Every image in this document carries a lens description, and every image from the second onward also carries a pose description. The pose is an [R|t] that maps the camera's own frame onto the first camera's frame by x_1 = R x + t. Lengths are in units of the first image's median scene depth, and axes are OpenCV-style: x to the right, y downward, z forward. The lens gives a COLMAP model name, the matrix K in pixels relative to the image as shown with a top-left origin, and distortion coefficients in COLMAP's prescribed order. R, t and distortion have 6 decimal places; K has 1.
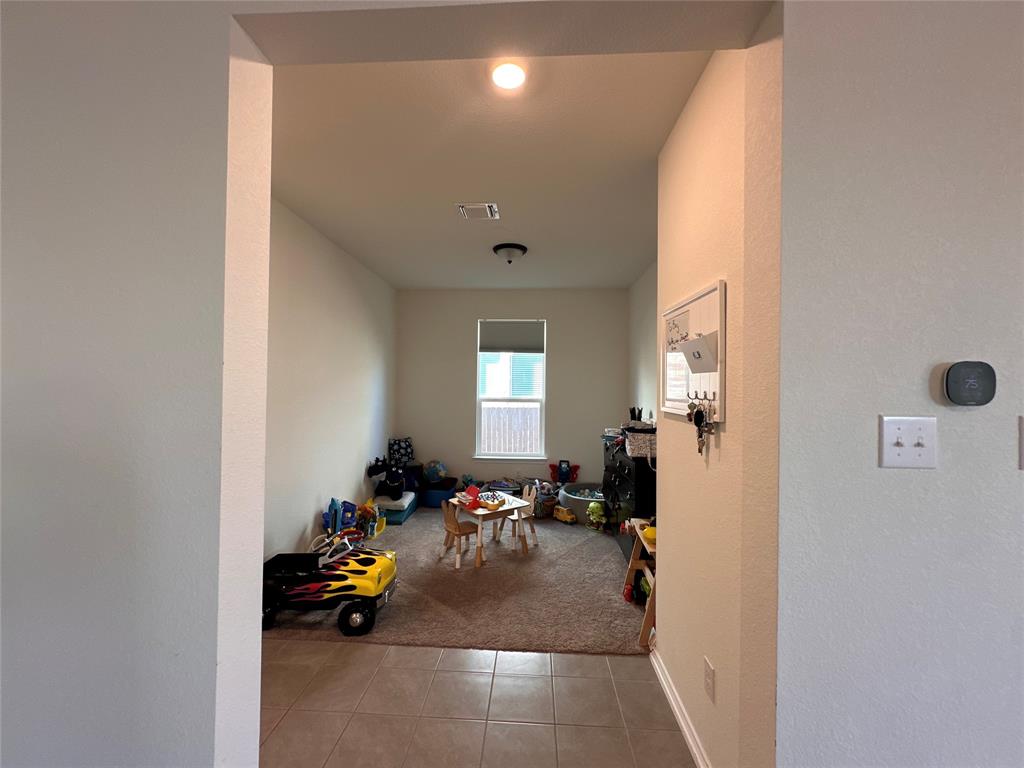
lens RADIAL K [[409.3, 0, 513.1], [0, 409.3, 386.6], [0, 0, 1]] dist [-0.005476, 0.001590]
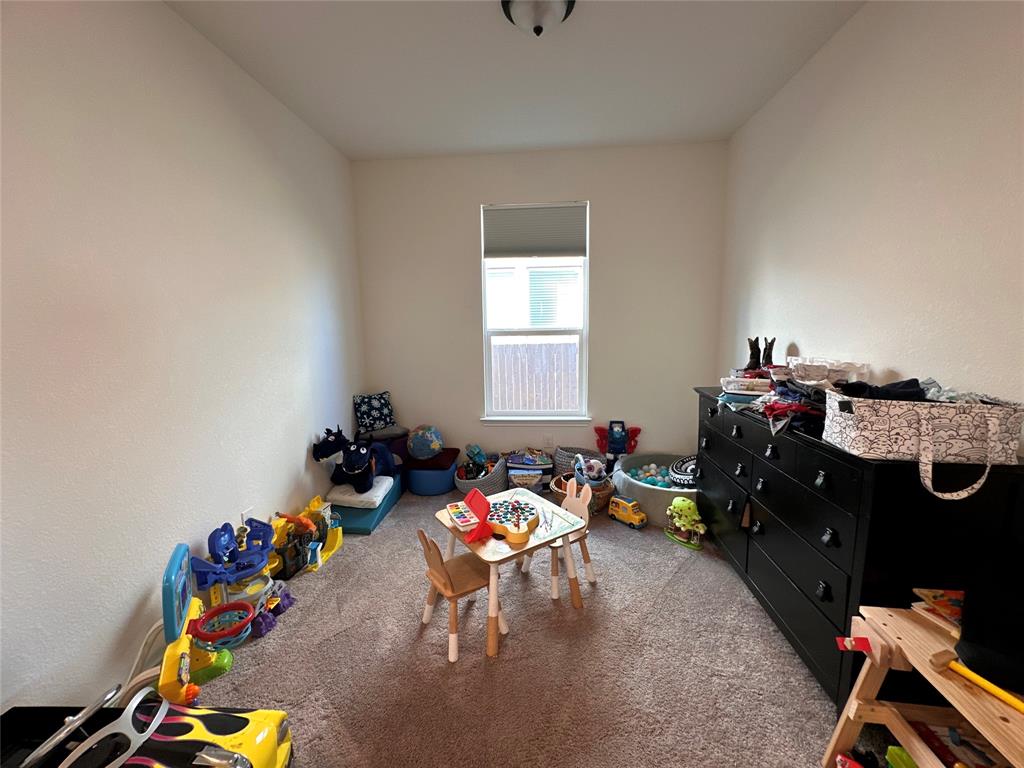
lens RADIAL K [[409.3, 0, 513.3], [0, 409.3, 384.6], [0, 0, 1]] dist [-0.005476, 0.001590]
pose [[0.999291, -0.023697, -0.029248, -0.026423], [0.027748, 0.988757, 0.146933, 0.021468], [0.025438, -0.147640, 0.988714, 0.394395]]
